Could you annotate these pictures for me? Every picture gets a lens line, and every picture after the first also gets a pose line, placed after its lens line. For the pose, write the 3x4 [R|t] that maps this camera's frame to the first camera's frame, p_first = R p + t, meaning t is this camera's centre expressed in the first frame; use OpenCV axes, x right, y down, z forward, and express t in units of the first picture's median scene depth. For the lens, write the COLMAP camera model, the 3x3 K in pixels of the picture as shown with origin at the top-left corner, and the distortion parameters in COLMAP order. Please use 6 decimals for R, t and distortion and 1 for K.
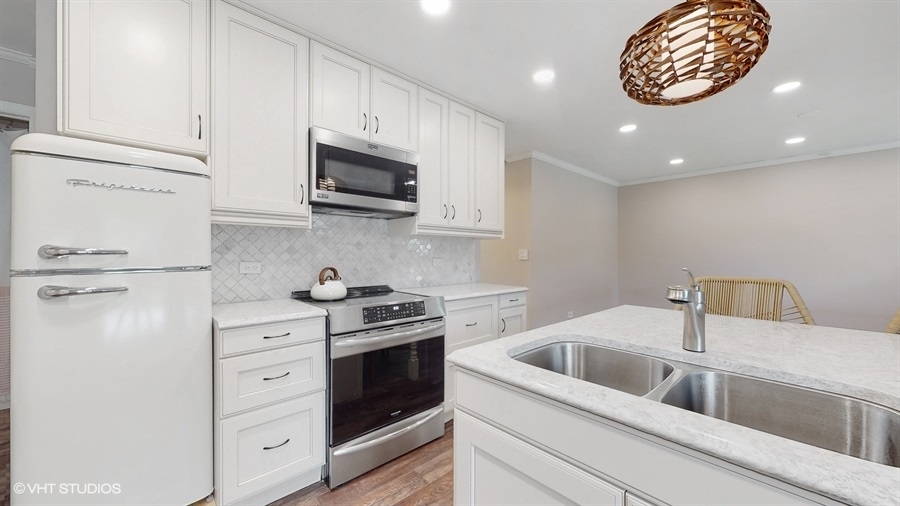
lens RADIAL K [[331.9, 0, 449.5], [0, 331.9, 254.3], [0, 0, 1]] dist [0.000044, 0.000040]
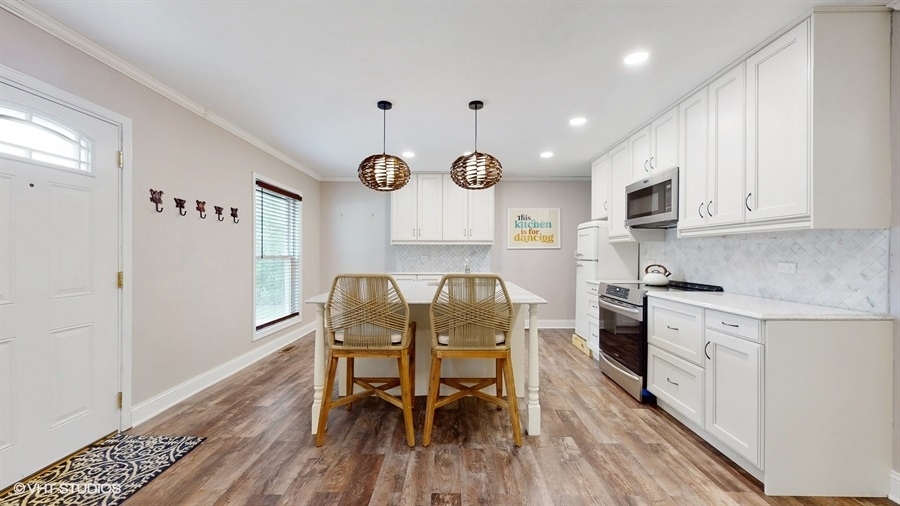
lens RADIAL K [[331.9, 0, 449.5], [0, 331.9, 254.3], [0, 0, 1]] dist [0.000044, 0.000040]
pose [[-0.689075, -0.004123, -0.724679, 1.228030], [-0.005852, 0.999983, -0.000125, -0.001029], [0.724667, 0.004155, -0.689087, 1.200479]]
